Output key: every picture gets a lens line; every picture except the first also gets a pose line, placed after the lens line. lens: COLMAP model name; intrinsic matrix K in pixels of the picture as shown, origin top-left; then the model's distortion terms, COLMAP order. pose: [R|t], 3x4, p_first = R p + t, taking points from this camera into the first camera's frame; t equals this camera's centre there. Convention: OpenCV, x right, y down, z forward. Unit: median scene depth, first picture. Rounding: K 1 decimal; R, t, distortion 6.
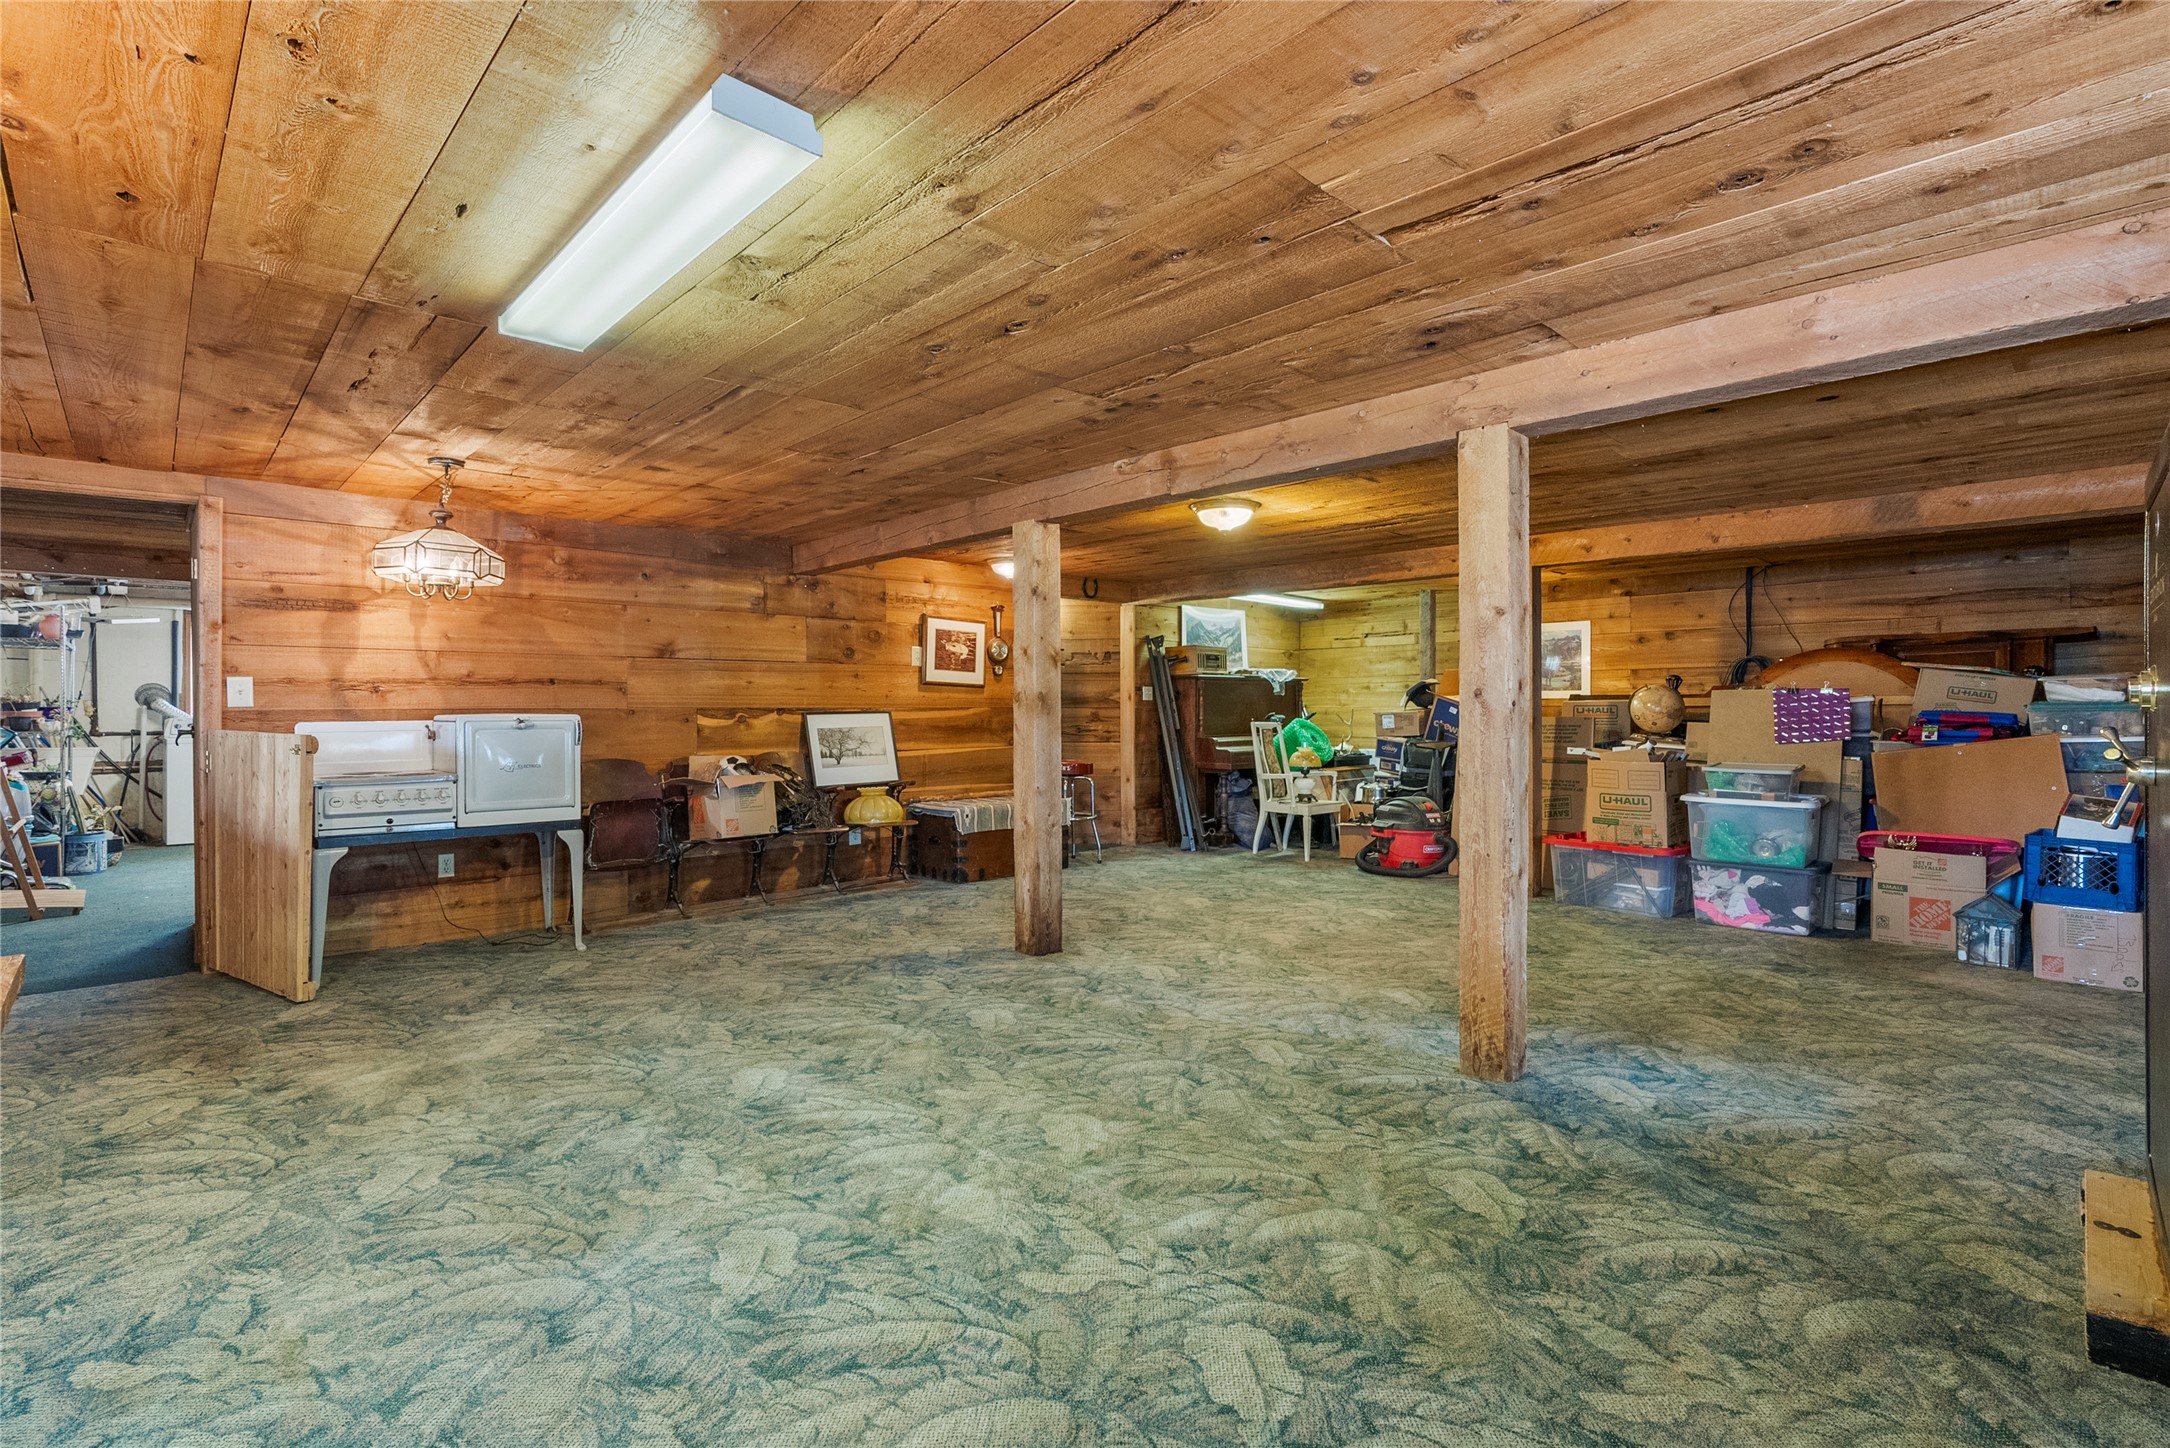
lens RADIAL K [[1007.8, 0, 1080.5], [0, 1007.8, 720.3], [0, 0, 1]] dist [-0.010569, 0.002063]
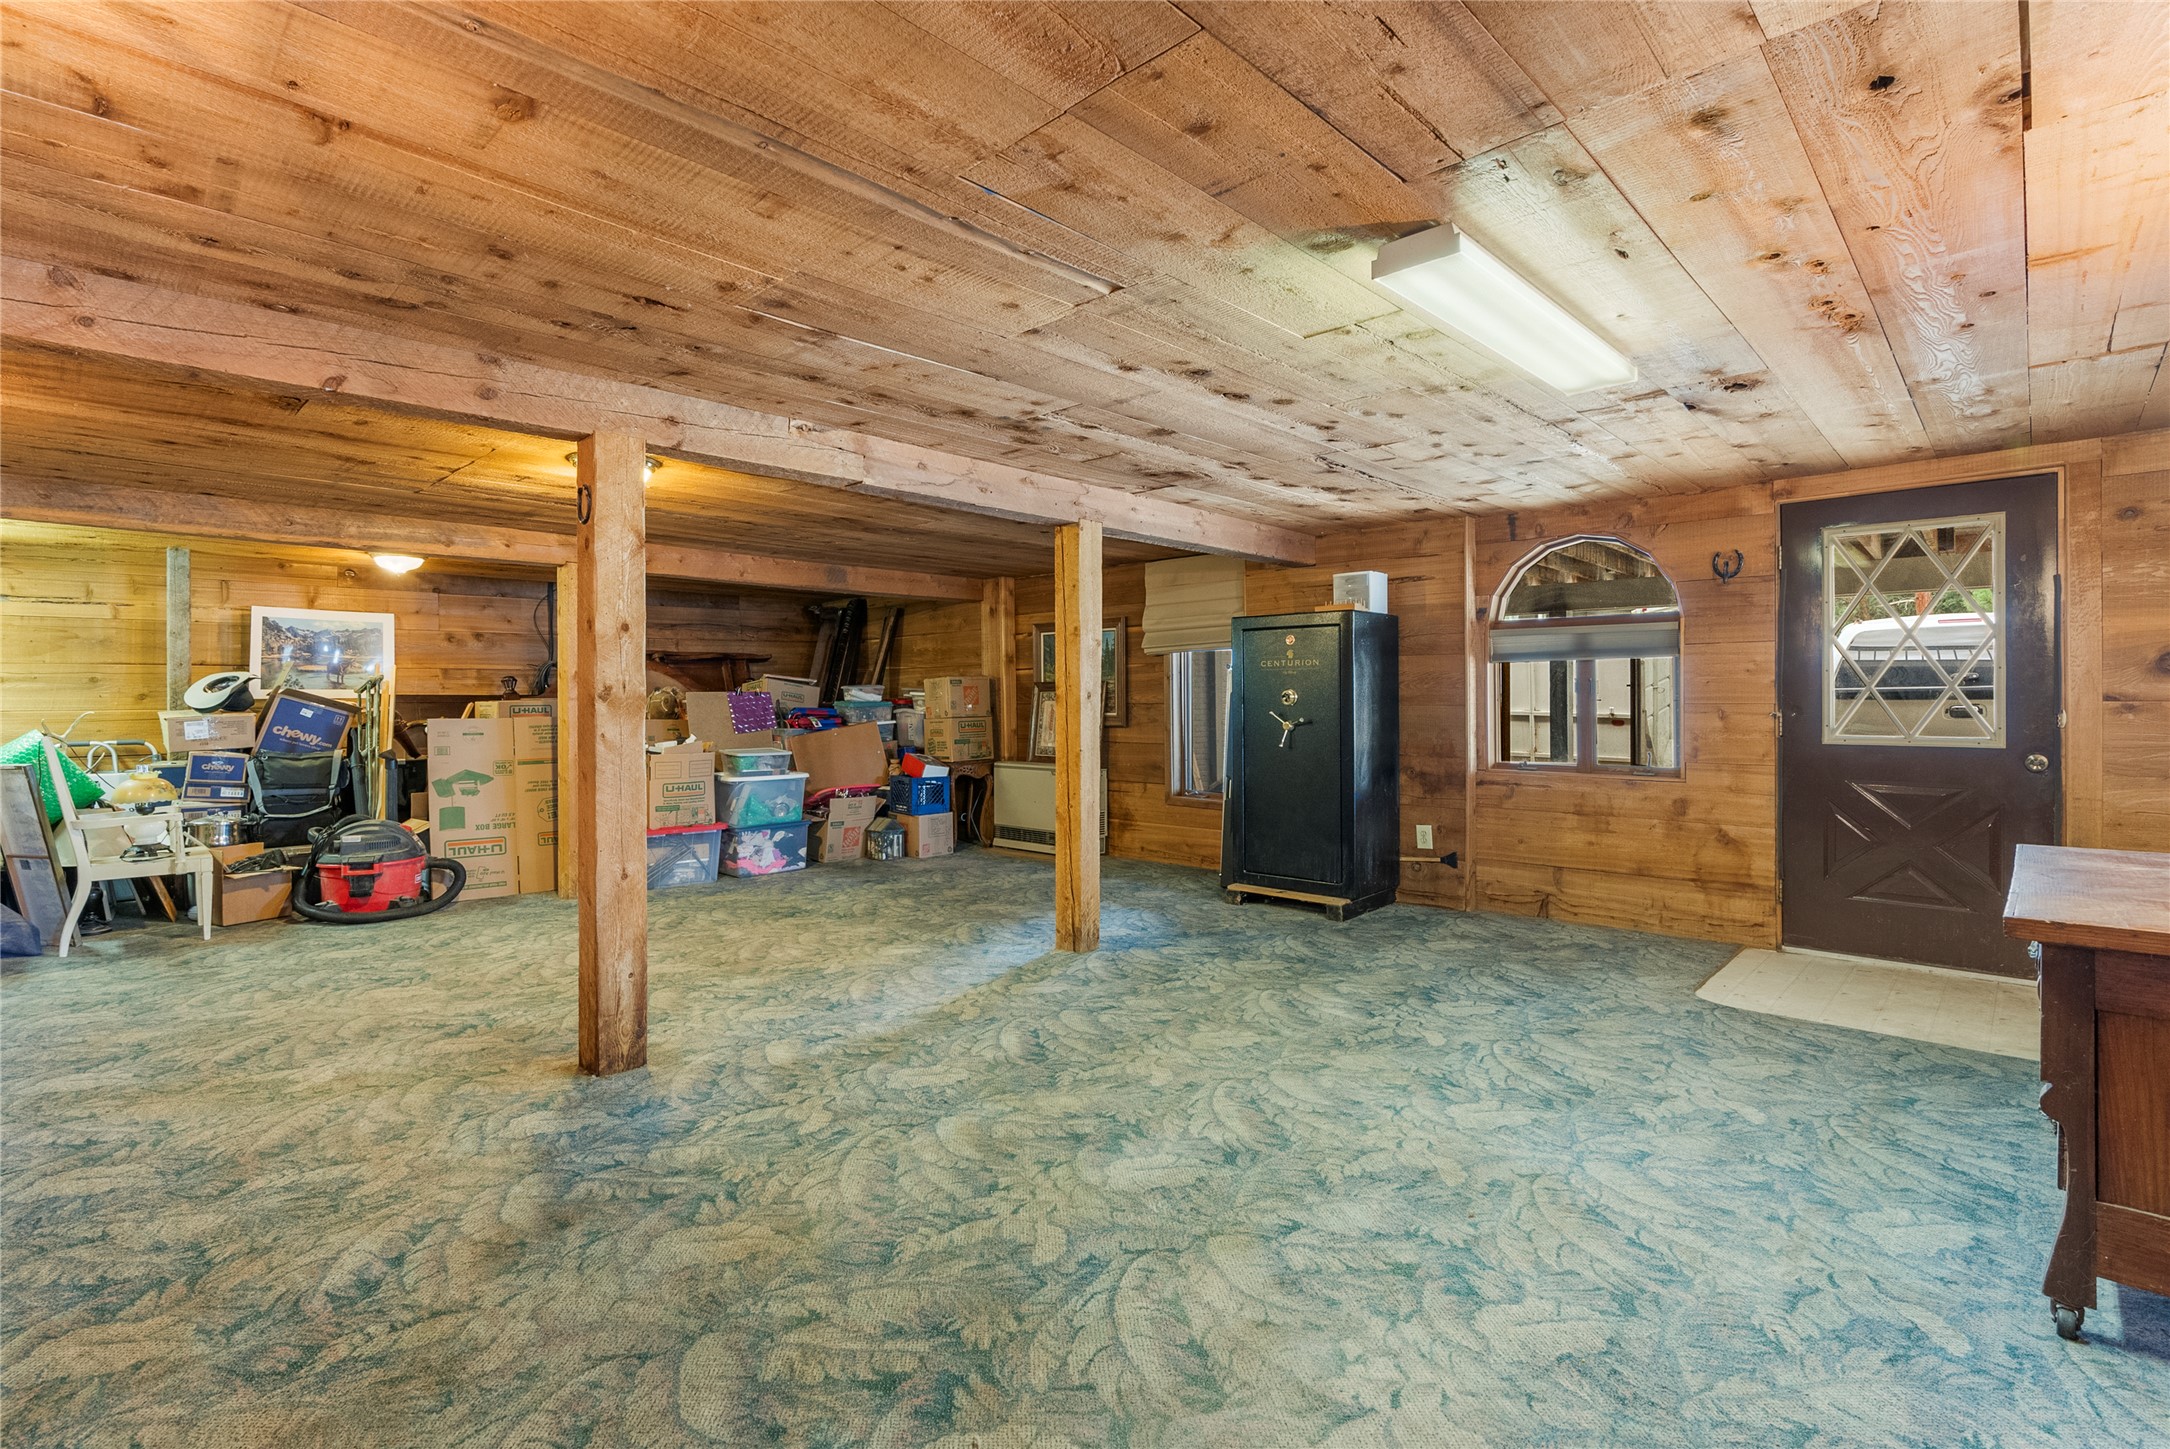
lens RADIAL K [[1007.8, 0, 1066.7], [0, 1007.8, 703.2], [0, 0, 1]] dist [-0.010569, 0.002063]
pose [[-0.031109, -0.000094, 0.999516, -0.842045], [0.018466, 0.999829, 0.000668, -0.012549], [-0.999345, 0.018478, -0.031102, 0.816041]]
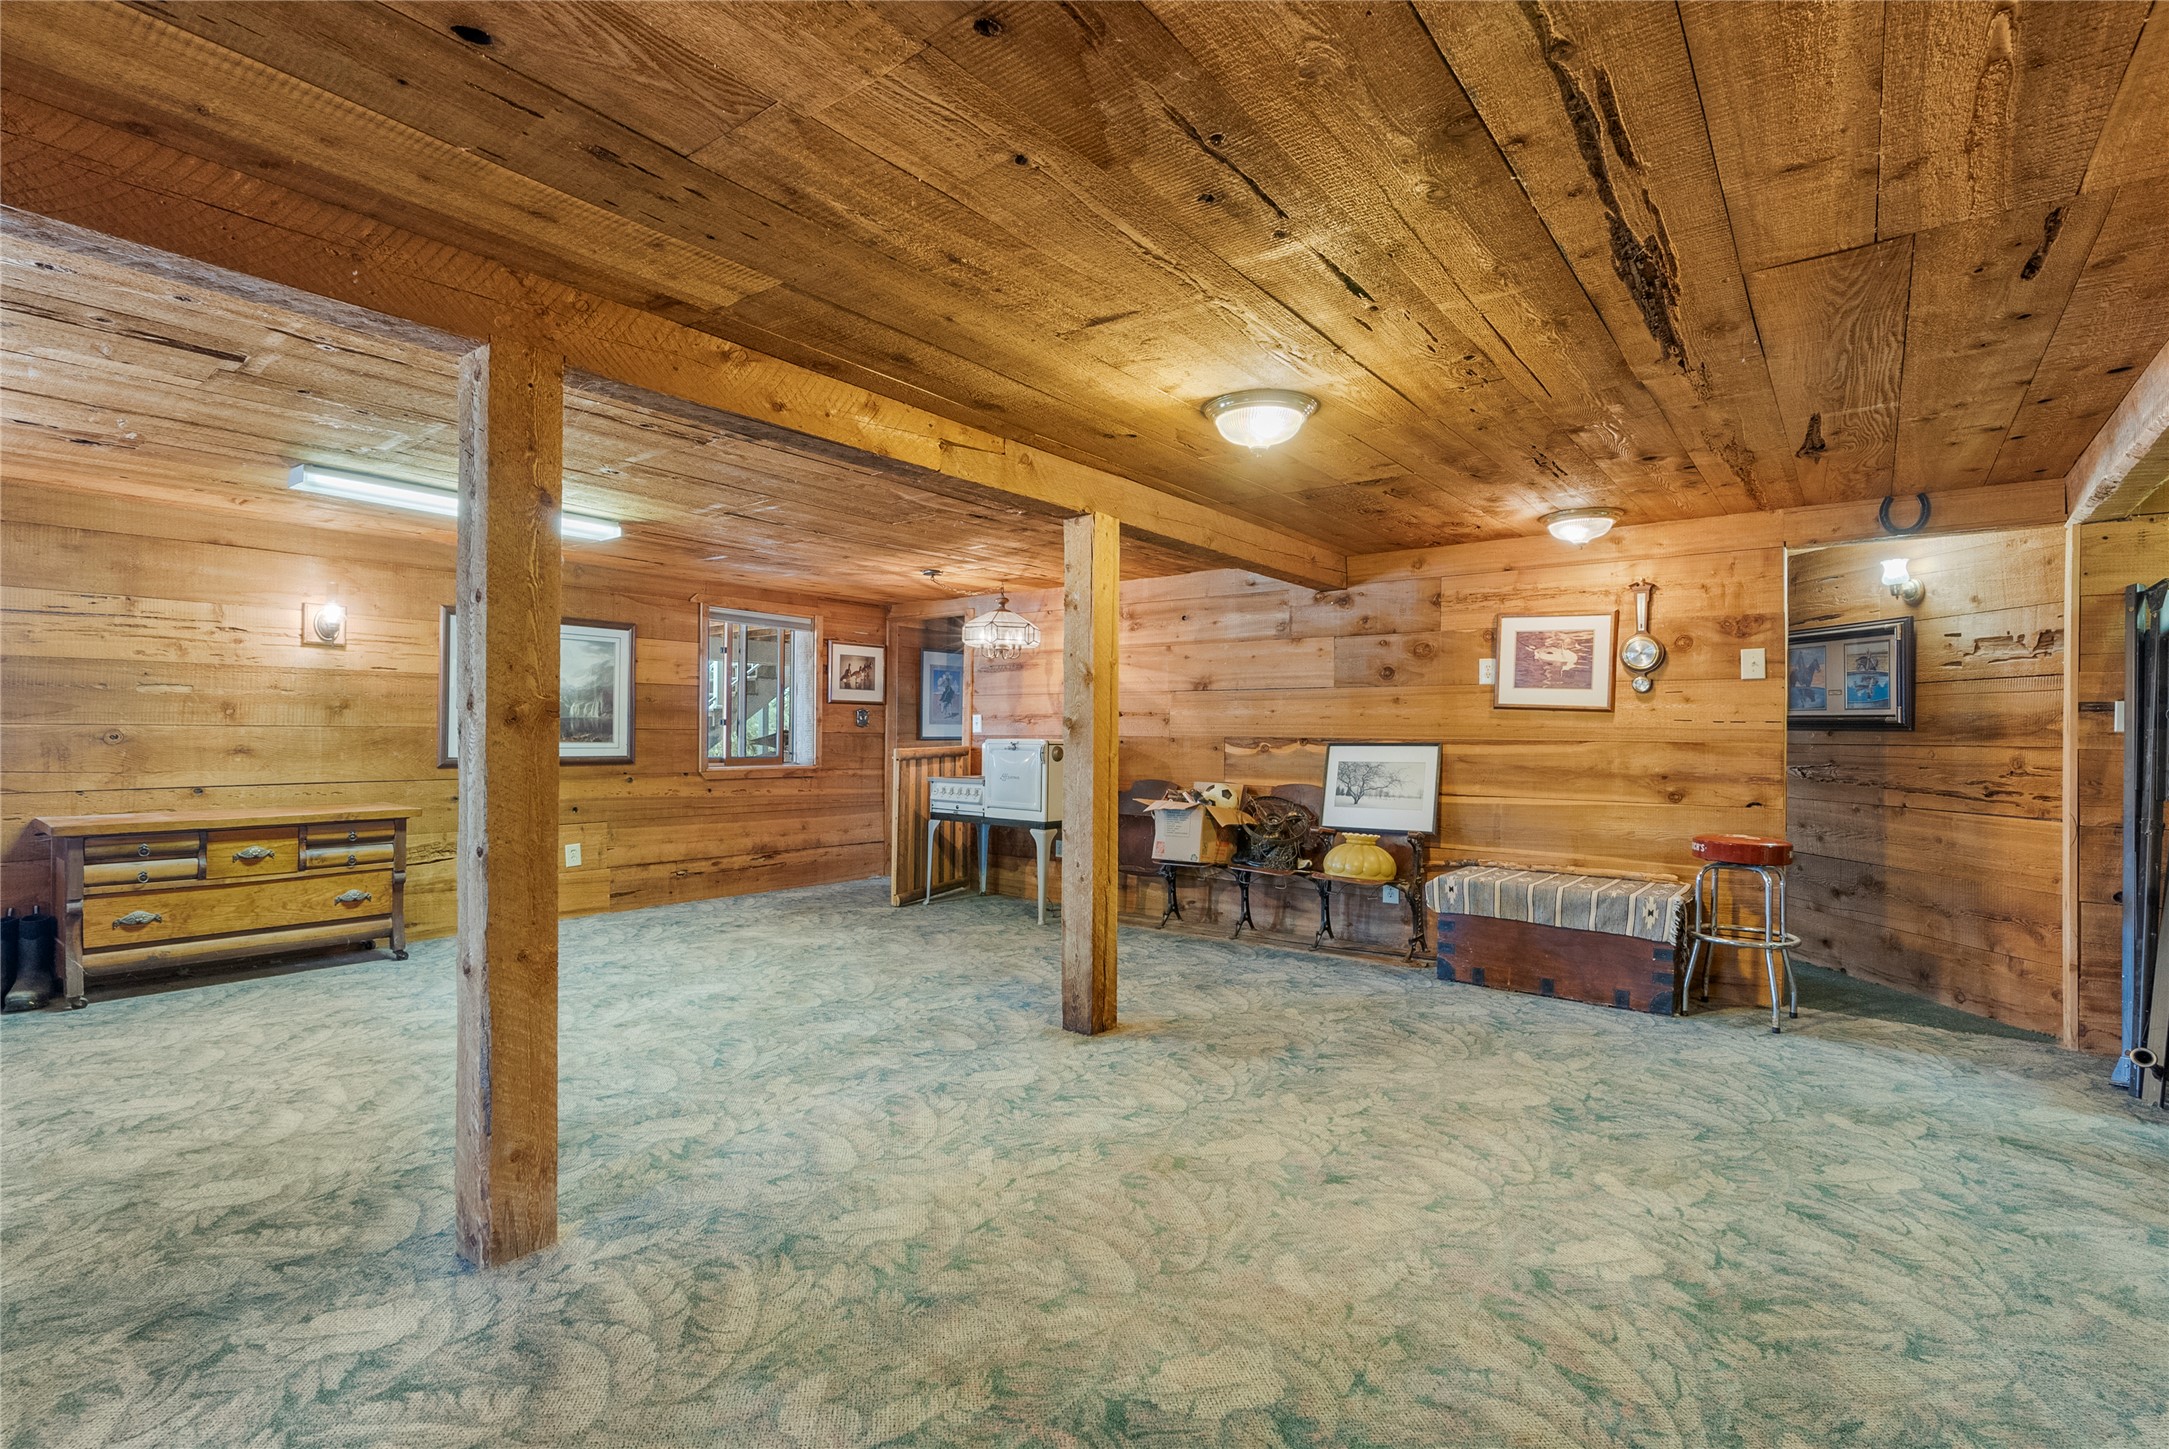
lens RADIAL K [[1007.3, 0, 1076.0], [0, 1007.3, 737.7], [0, 0, 1]] dist [-0.010569, 0.002063]
pose [[0.141033, 0.007380, -0.989977, 0.900401], [-0.022846, 0.999730, 0.004198, -0.017460], [0.989741, 0.022025, 0.141163, 0.995940]]
